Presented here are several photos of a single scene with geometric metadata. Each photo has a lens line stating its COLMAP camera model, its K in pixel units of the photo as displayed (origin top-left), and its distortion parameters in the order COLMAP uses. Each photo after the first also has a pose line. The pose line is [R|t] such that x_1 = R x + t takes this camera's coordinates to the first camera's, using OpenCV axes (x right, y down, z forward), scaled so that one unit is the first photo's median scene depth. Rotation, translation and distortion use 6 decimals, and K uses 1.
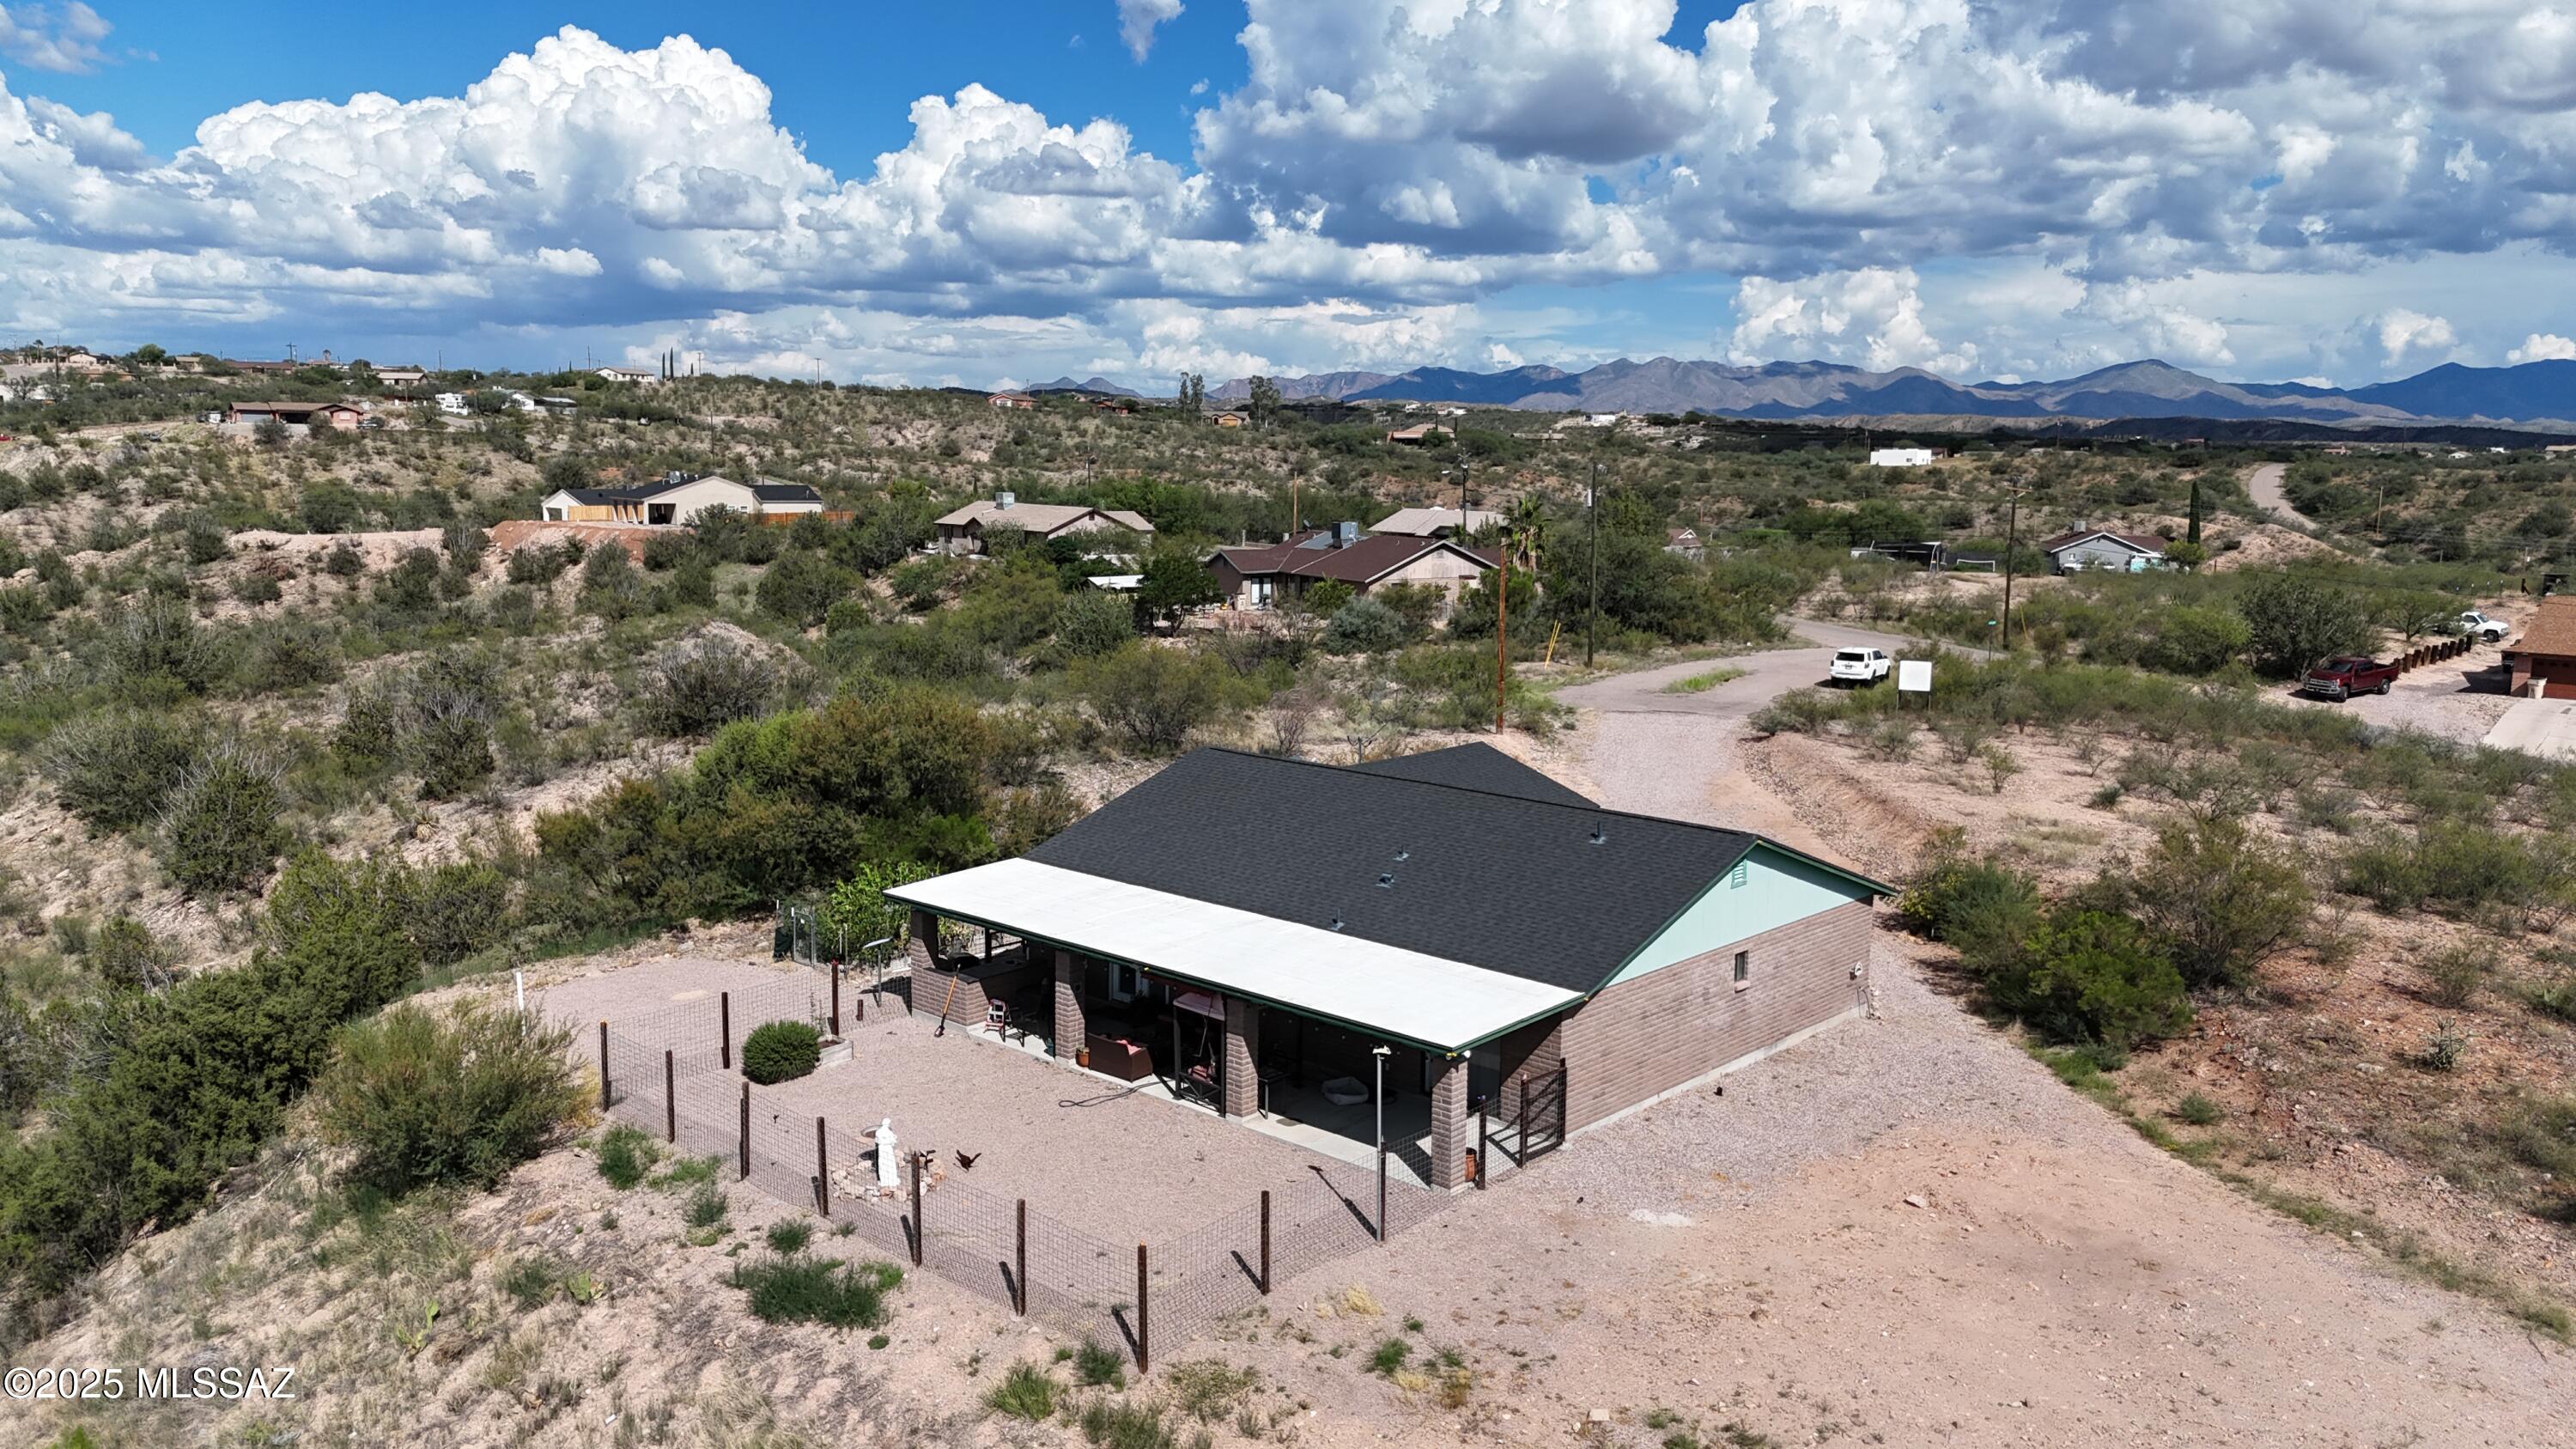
lens RADIAL K [[1885.6, 0, 1288.0], [0, 1885.6, 724.5], [0, 0, 1]] dist [0.076729, -0.069917]
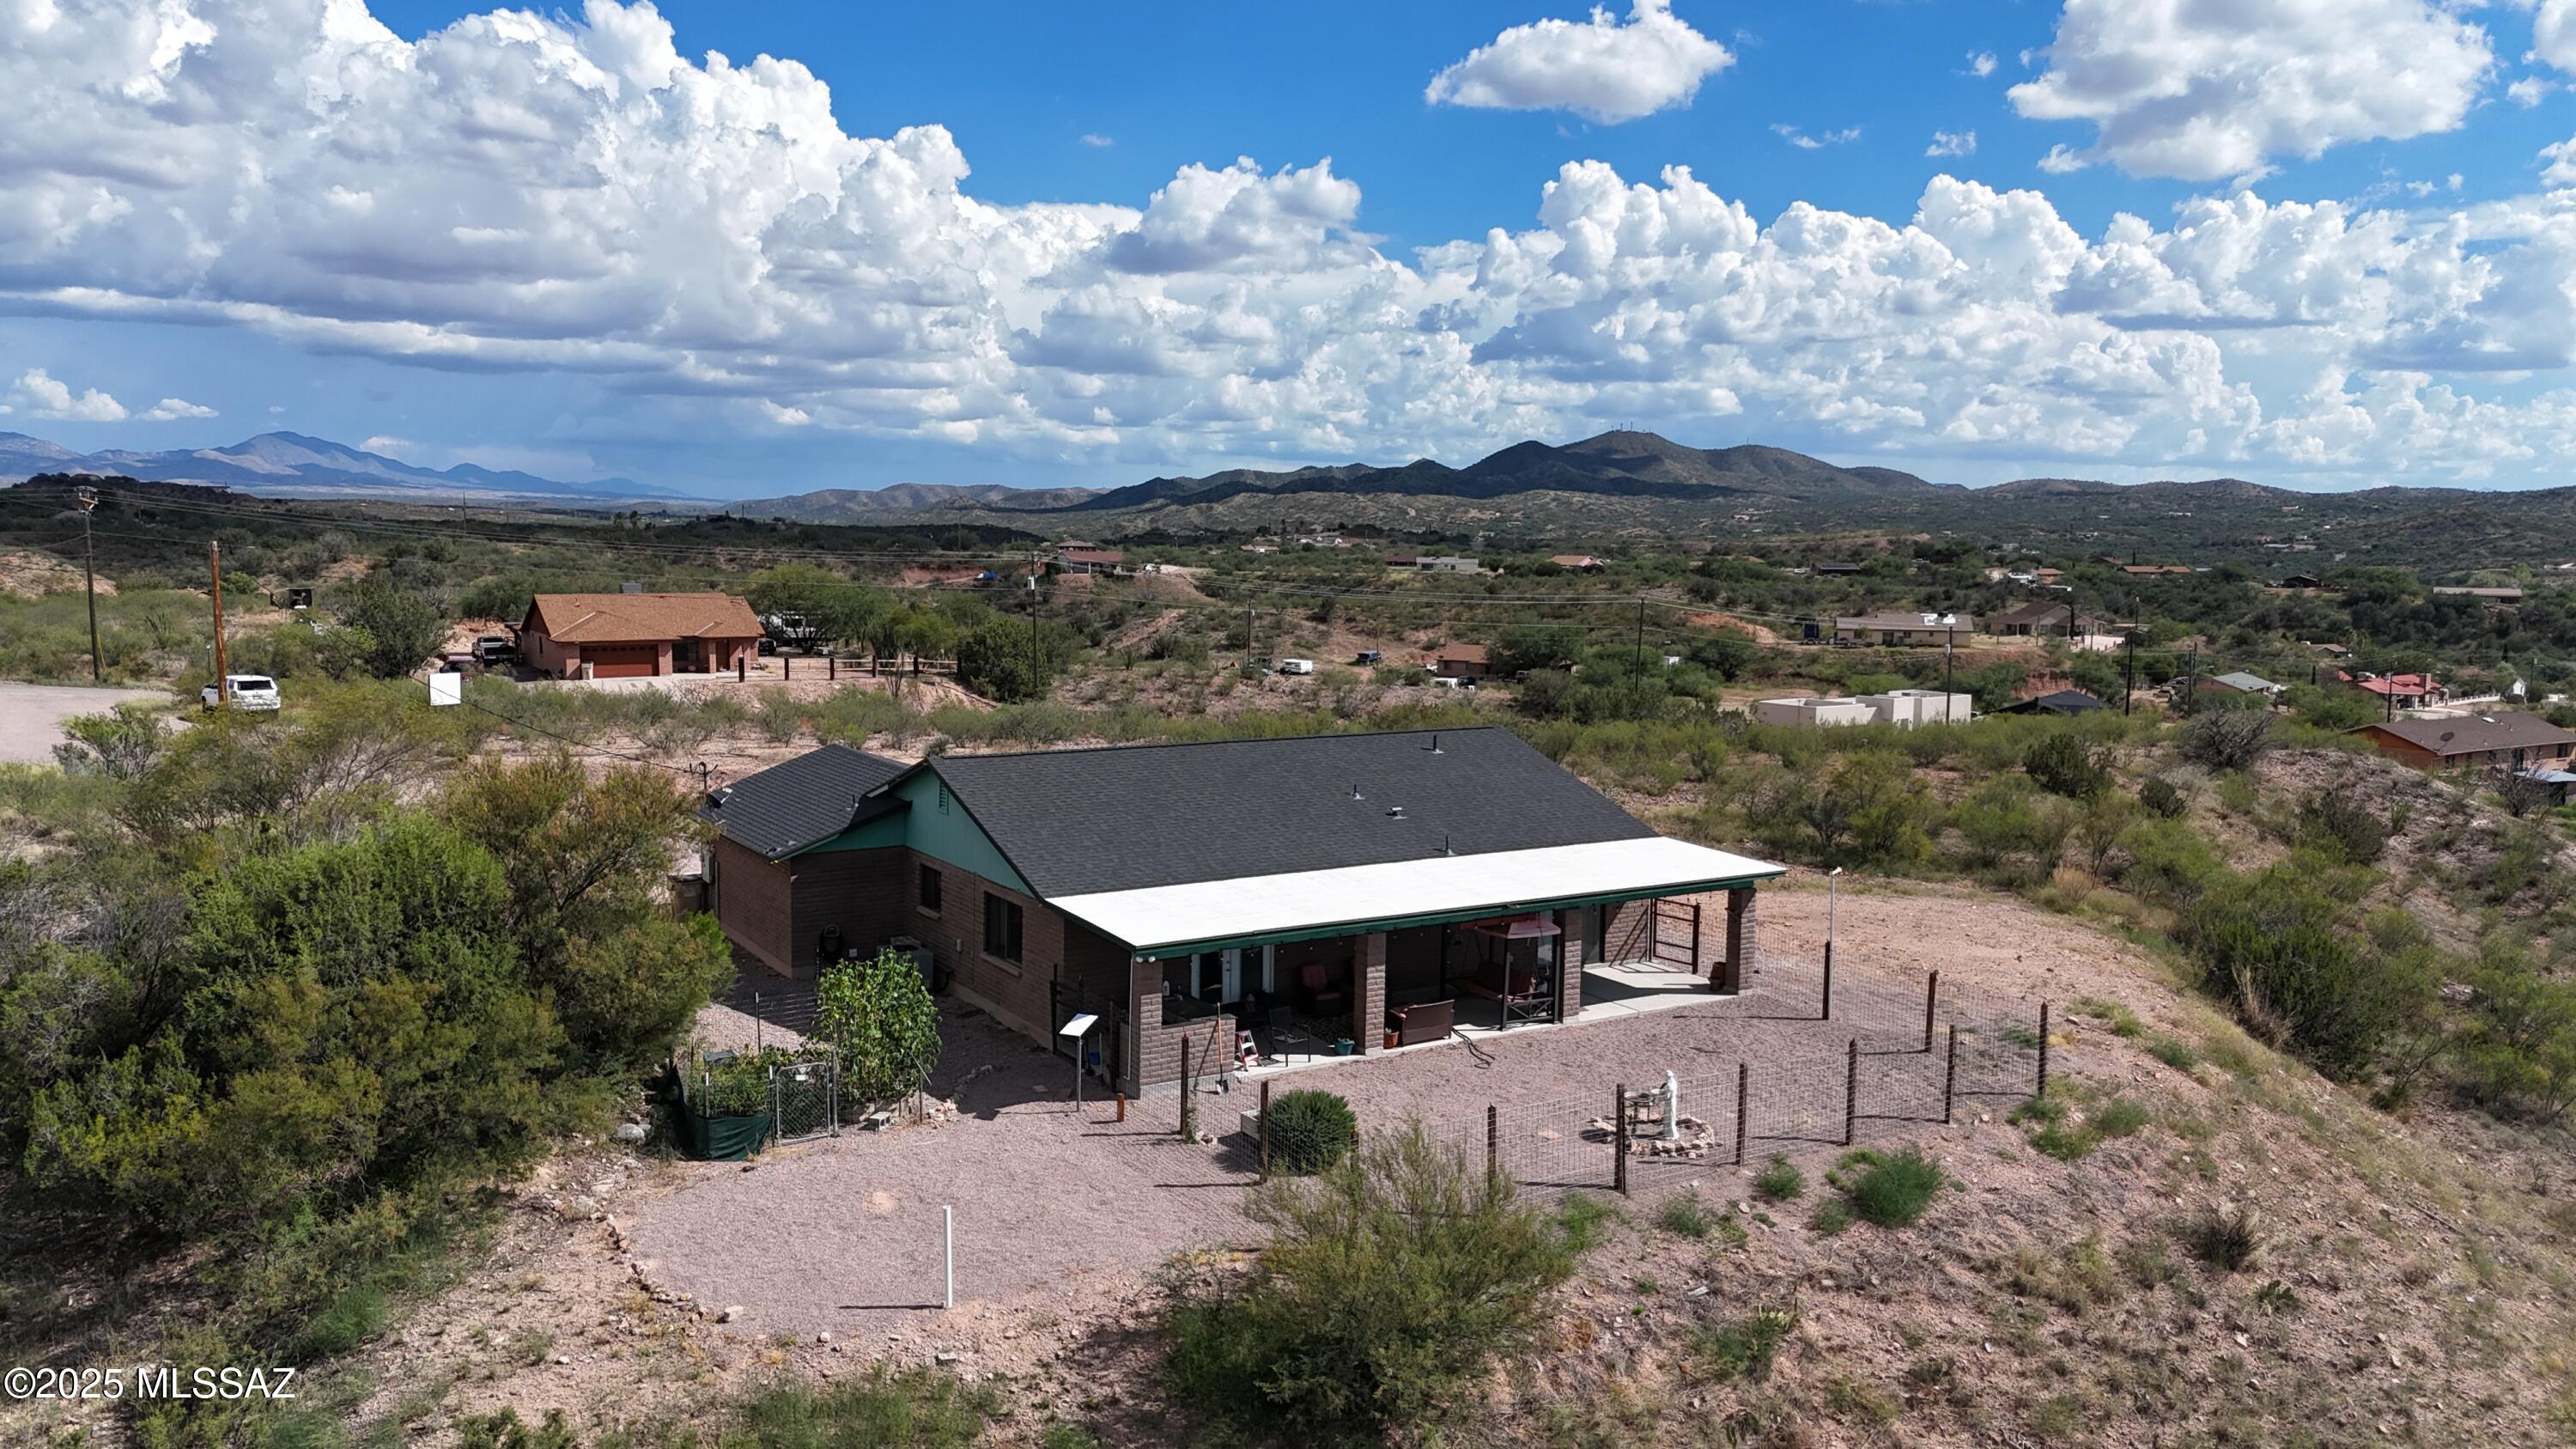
lens RADIAL K [[1885.6, 0, 1288.0], [0, 1885.6, 724.5], [0, 0, 1]] dist [0.076729, -0.069917]
pose [[0.275692, -0.110516, 0.954872, -1.116769], [0.129167, 0.988619, 0.077128, -0.066754], [-0.952528, 0.102074, 0.286830, 0.839430]]
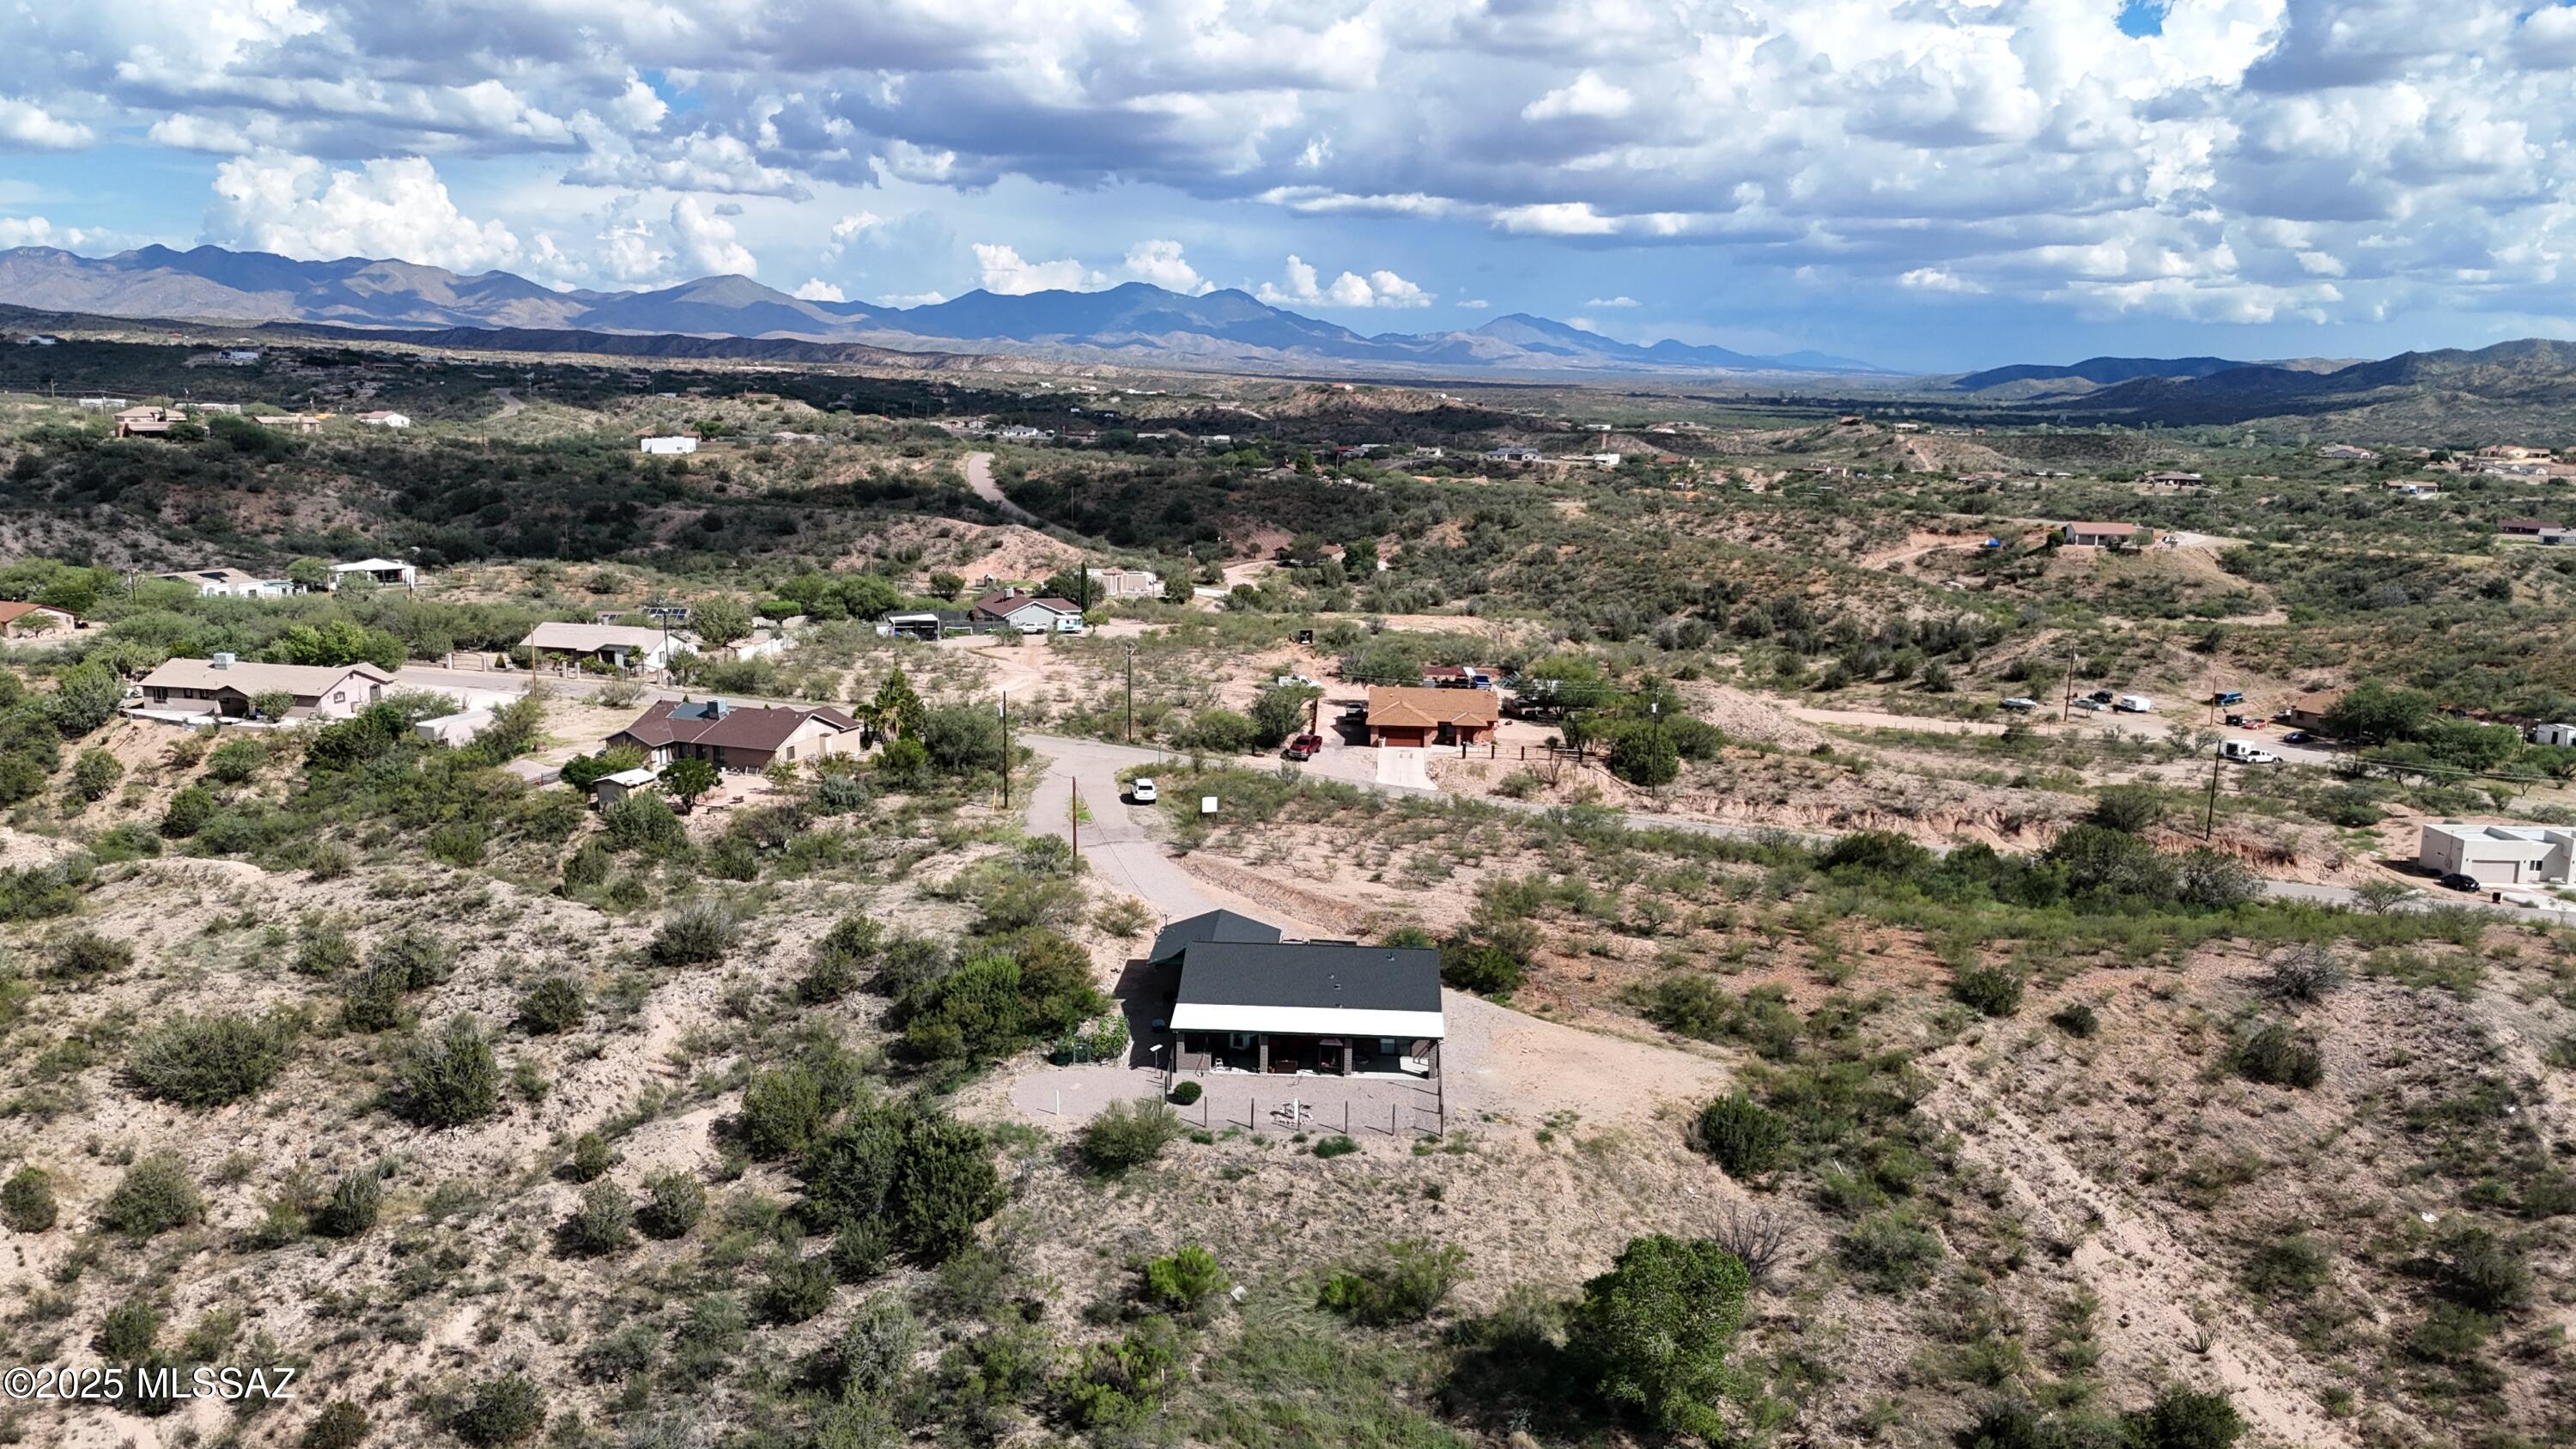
lens RADIAL K [[1885.6, 0, 1288.0], [0, 1885.6, 724.5], [0, 0, 1]] dist [0.076729, -0.069917]
pose [[0.768086, -0.113093, 0.630281, -2.013899], [0.083203, 0.993562, 0.076883, -0.616317], [-0.634918, -0.006611, 0.772551, -1.336951]]
